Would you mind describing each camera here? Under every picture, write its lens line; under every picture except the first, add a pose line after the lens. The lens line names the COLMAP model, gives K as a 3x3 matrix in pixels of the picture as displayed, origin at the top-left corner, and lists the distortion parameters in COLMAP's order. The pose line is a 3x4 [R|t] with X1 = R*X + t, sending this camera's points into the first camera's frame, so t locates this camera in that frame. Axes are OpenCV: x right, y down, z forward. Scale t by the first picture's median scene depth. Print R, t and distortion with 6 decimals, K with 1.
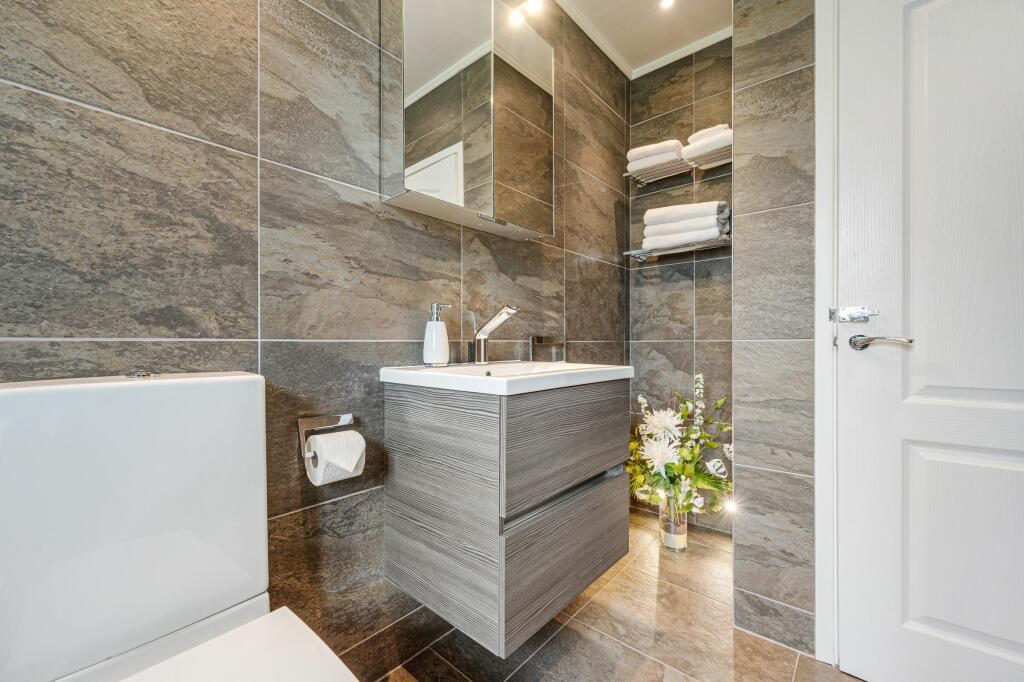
lens RADIAL K [[405.9, 0, 509.0], [0, 405.9, 347.5], [0, 0, 1]] dist [-0.000196, -0.000390]
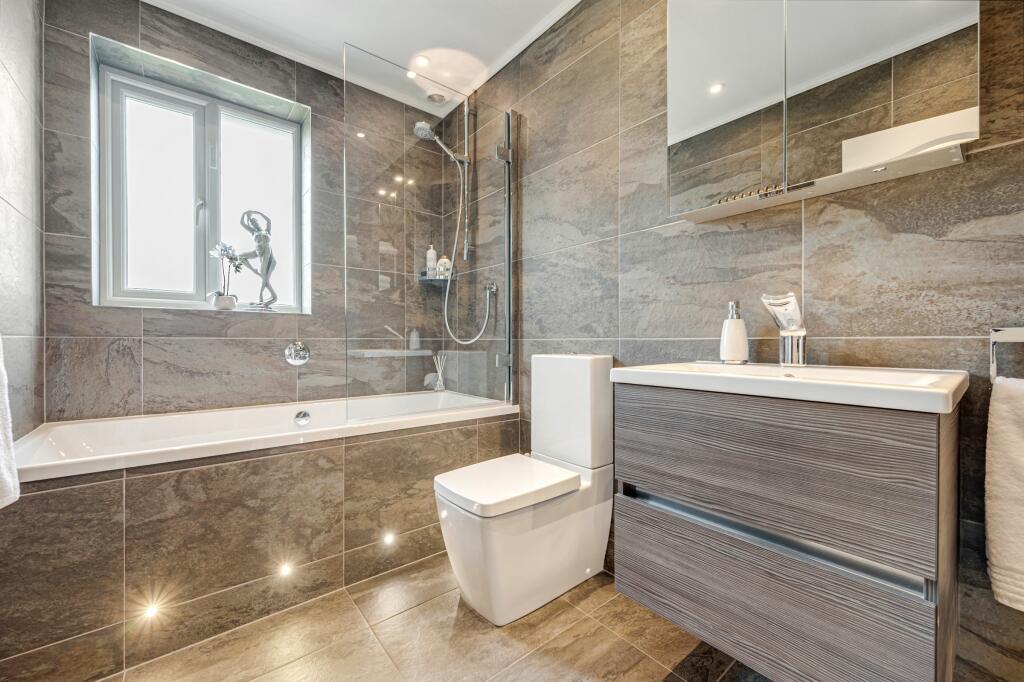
lens RADIAL K [[405.9, 0, 509.1], [0, 405.9, 340.1], [0, 0, 1]] dist [-0.000196, -0.000390]
pose [[-0.156916, 0.001367, -0.987611, 1.014091], [-0.009930, 0.999946, 0.002962, -0.011081], [0.987562, 0.010272, -0.156894, 0.678505]]
